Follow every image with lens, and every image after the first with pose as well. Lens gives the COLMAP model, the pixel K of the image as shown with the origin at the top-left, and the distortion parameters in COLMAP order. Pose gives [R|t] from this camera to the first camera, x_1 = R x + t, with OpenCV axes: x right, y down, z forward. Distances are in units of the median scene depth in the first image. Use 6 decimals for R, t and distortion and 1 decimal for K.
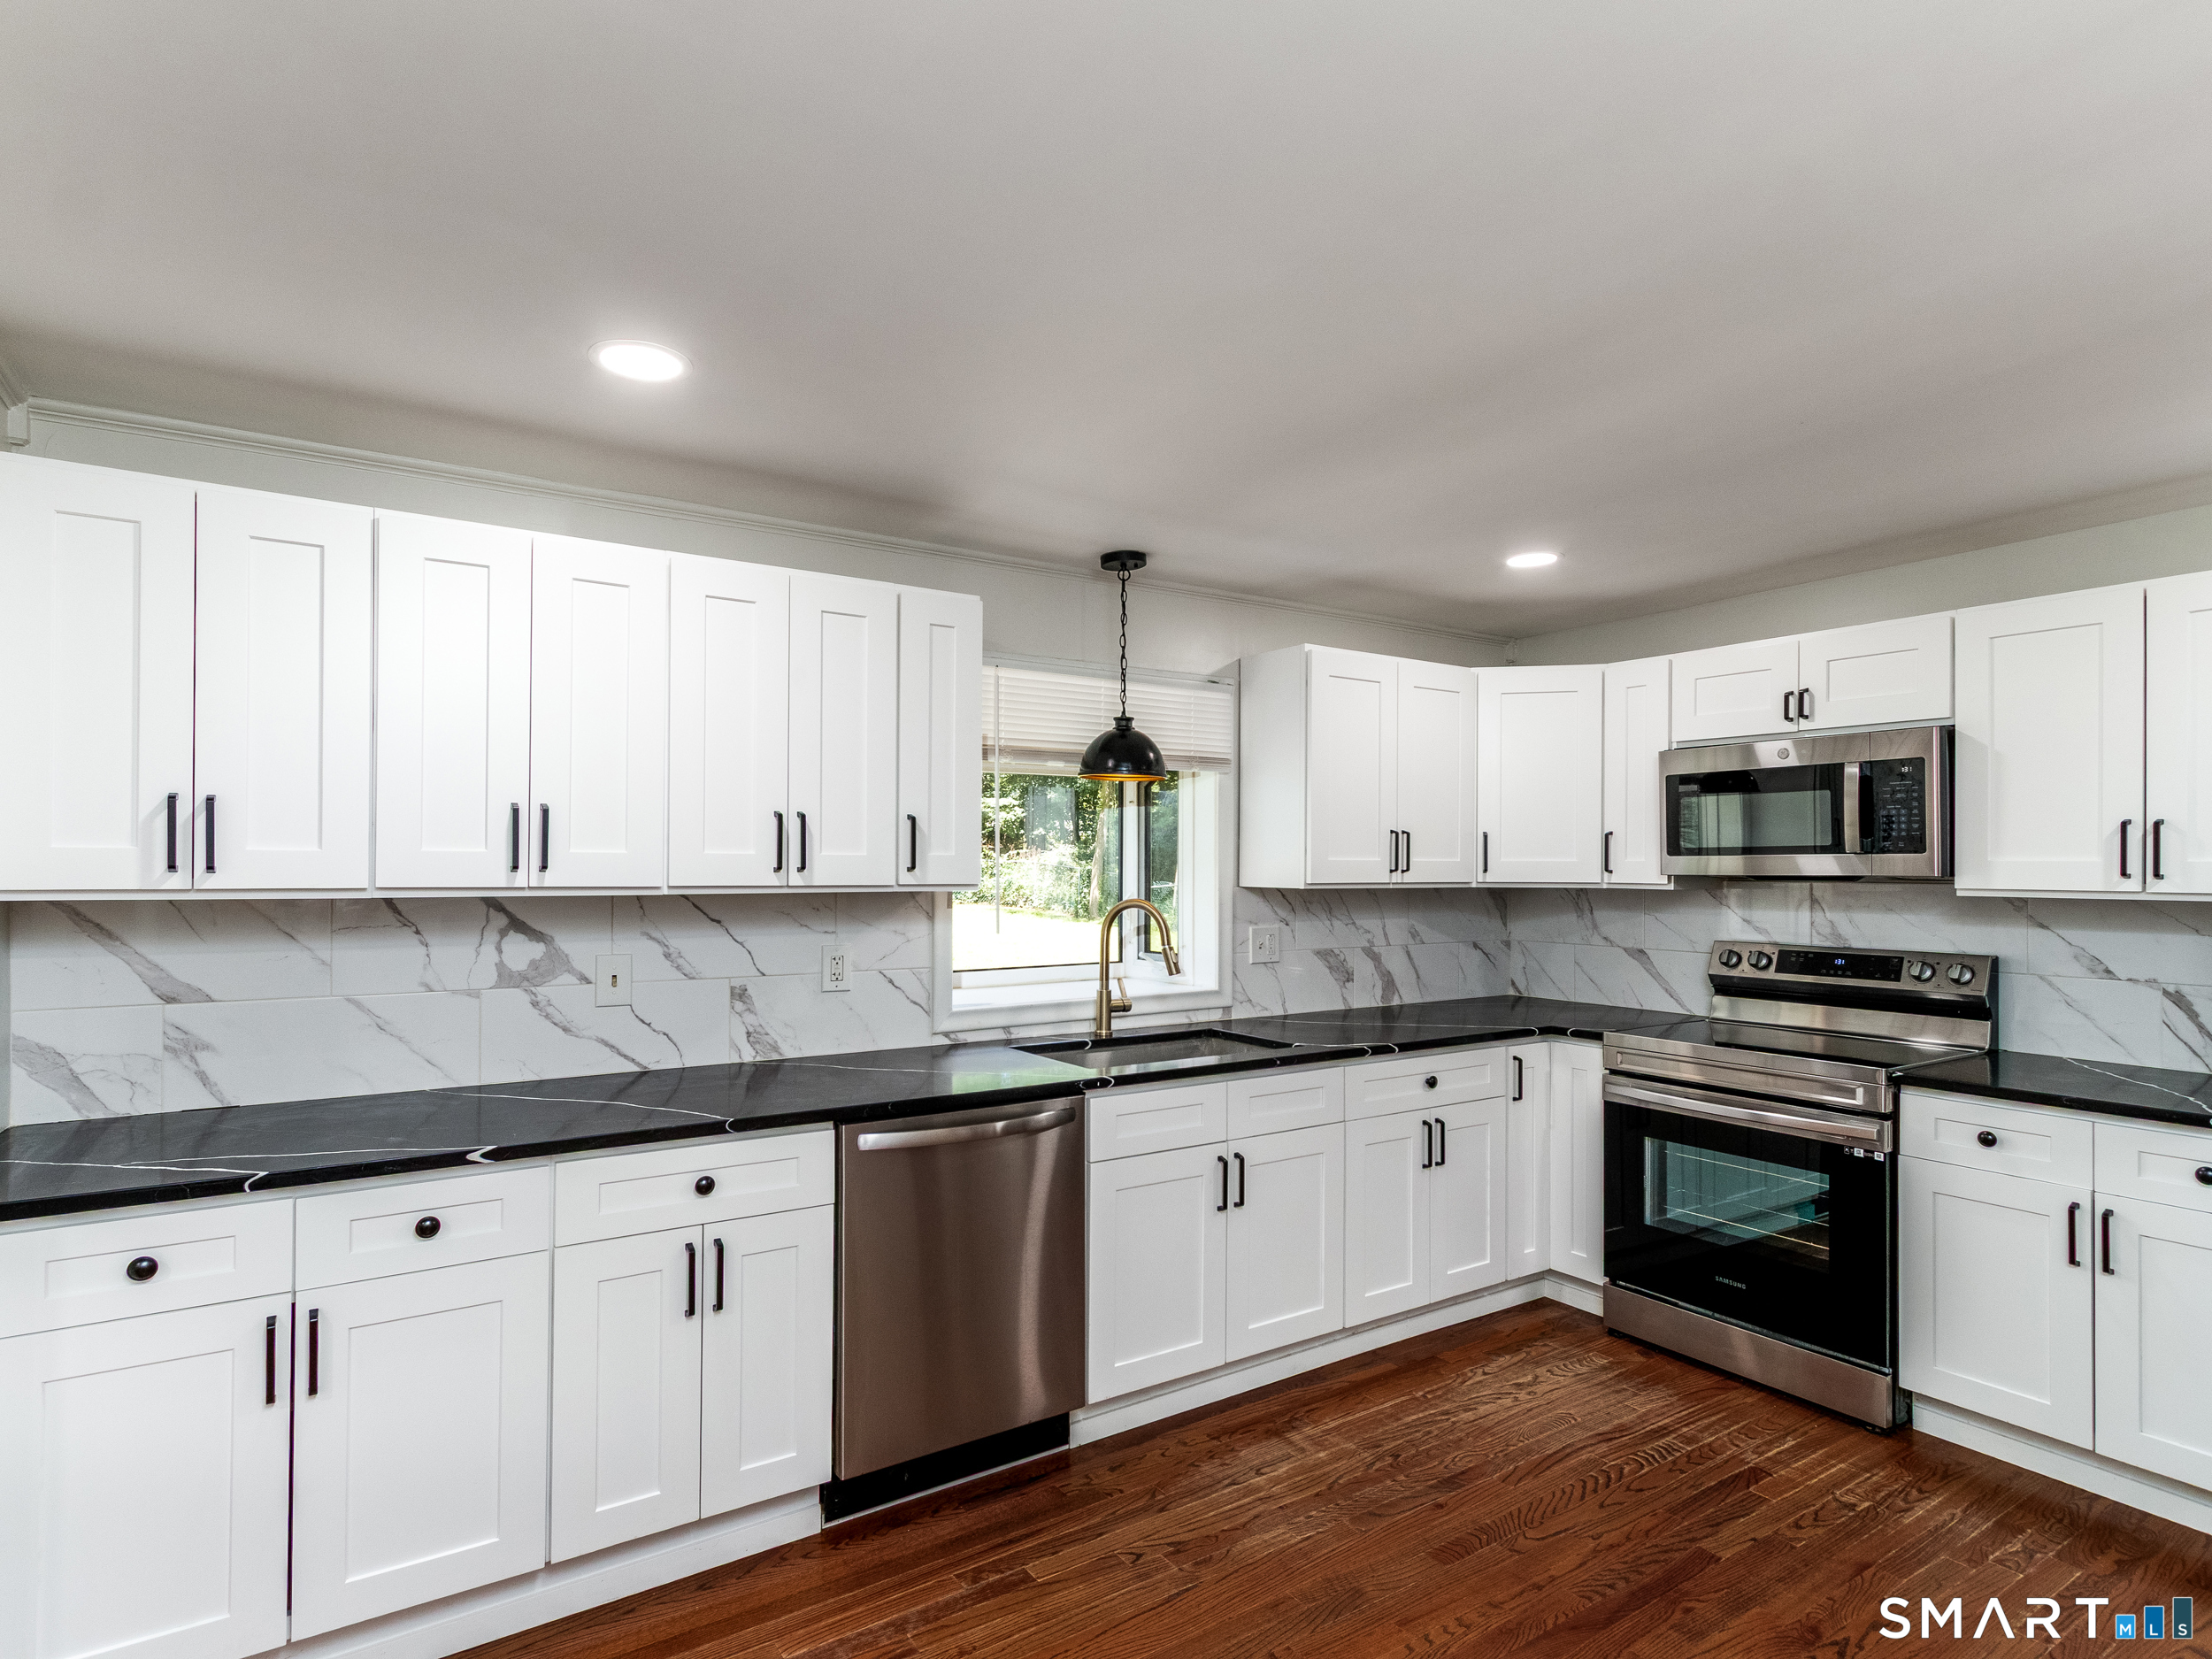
lens RADIAL K [[1140.2, 0, 1105.4], [0, 1140.2, 863.1], [0, 0, 1]] dist [0.003269, -0.001001]
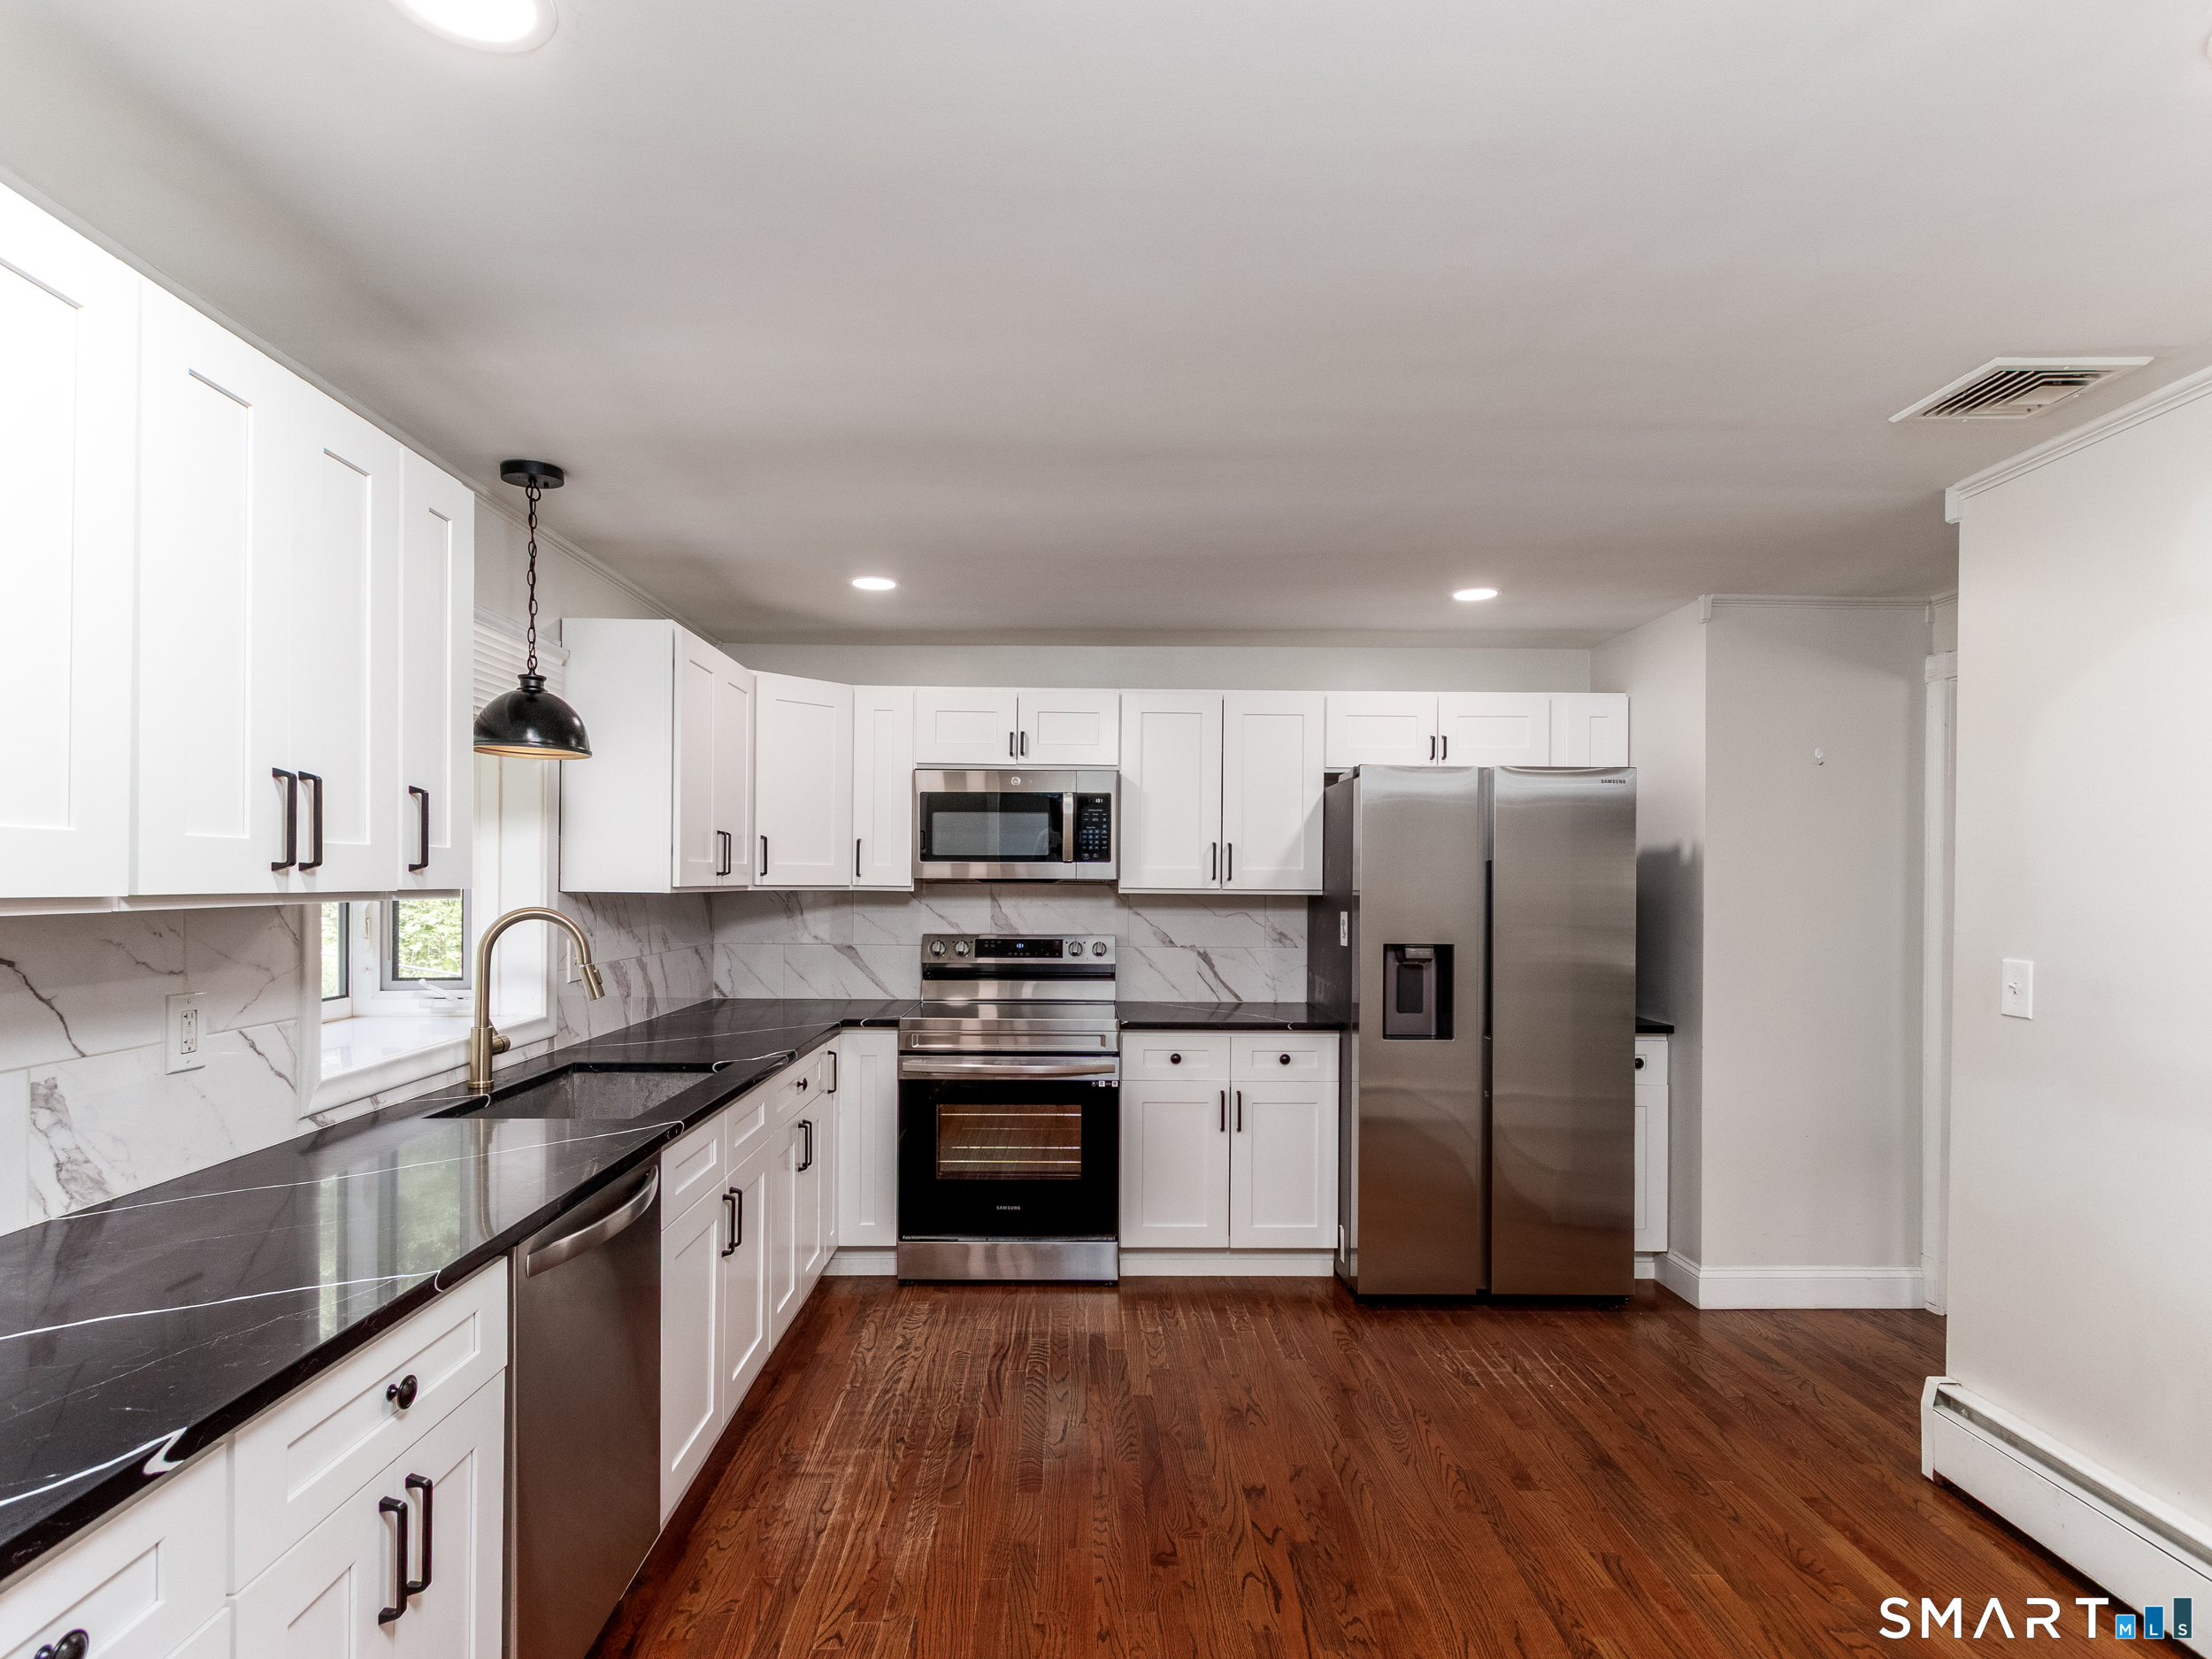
lens RADIAL K [[1161.2, 0, 1092.9], [0, 1161.2, 881.4], [0, 0, 1]] dist [0.011251, -0.000339]
pose [[0.535356, -0.001129, 0.844626, -0.454751], [-0.008419, 0.999942, 0.006674, 0.004829], [-0.844585, -0.010684, 0.535315, 0.247802]]
